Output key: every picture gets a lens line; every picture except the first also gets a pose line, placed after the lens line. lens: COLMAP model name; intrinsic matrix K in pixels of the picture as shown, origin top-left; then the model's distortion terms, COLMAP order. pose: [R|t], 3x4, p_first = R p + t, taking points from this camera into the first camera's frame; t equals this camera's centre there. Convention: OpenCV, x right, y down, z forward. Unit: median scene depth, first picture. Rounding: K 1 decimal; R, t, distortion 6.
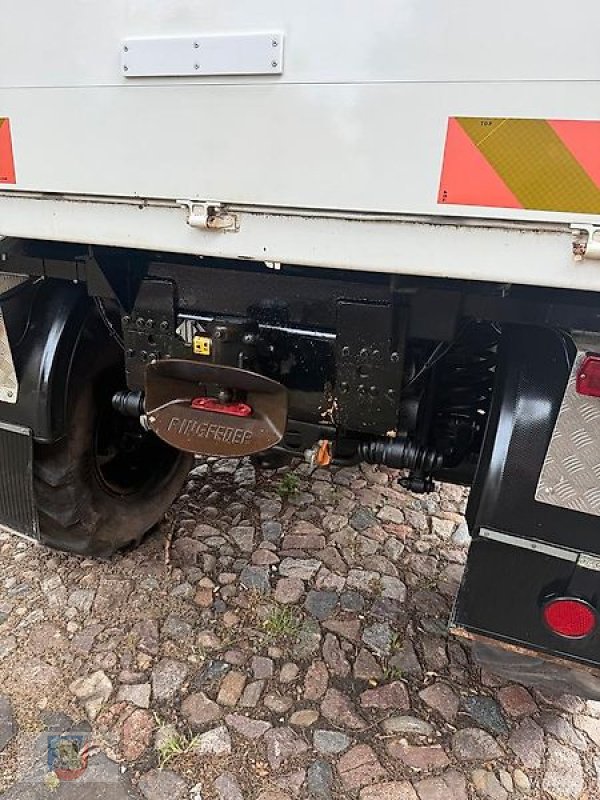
lens RADIAL K [[564.4, 0, 295.4], [0, 564.4, 396.6], [0, 0, 1]] dist [0.080317, -0.120796]
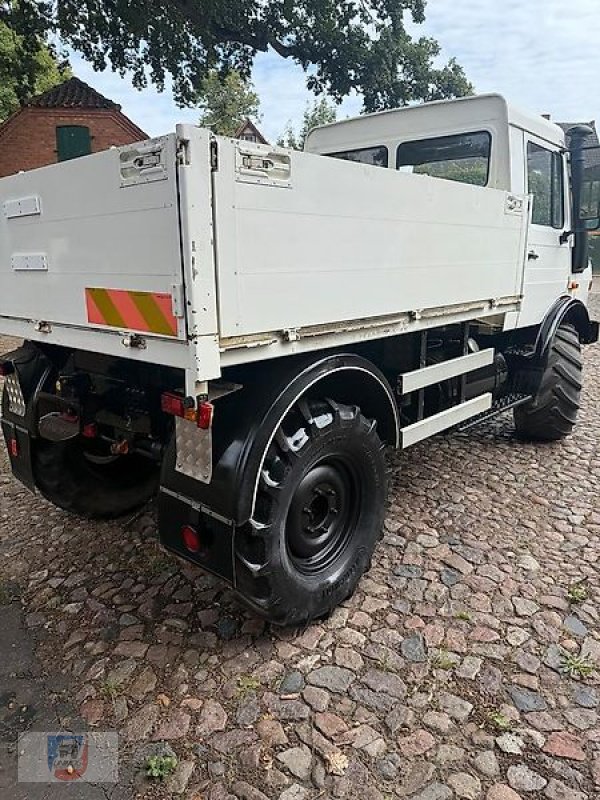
lens RADIAL K [[564.4, 0, 295.4], [0, 564.4, 396.6], [0, 0, 1]] dist [0.080317, -0.120796]
pose [[0.926509, 0.028638, -0.375182, 1.058709], [-0.069827, 0.992866, -0.096649, 0.066621], [0.369738, 0.115744, 0.921899, -0.428702]]
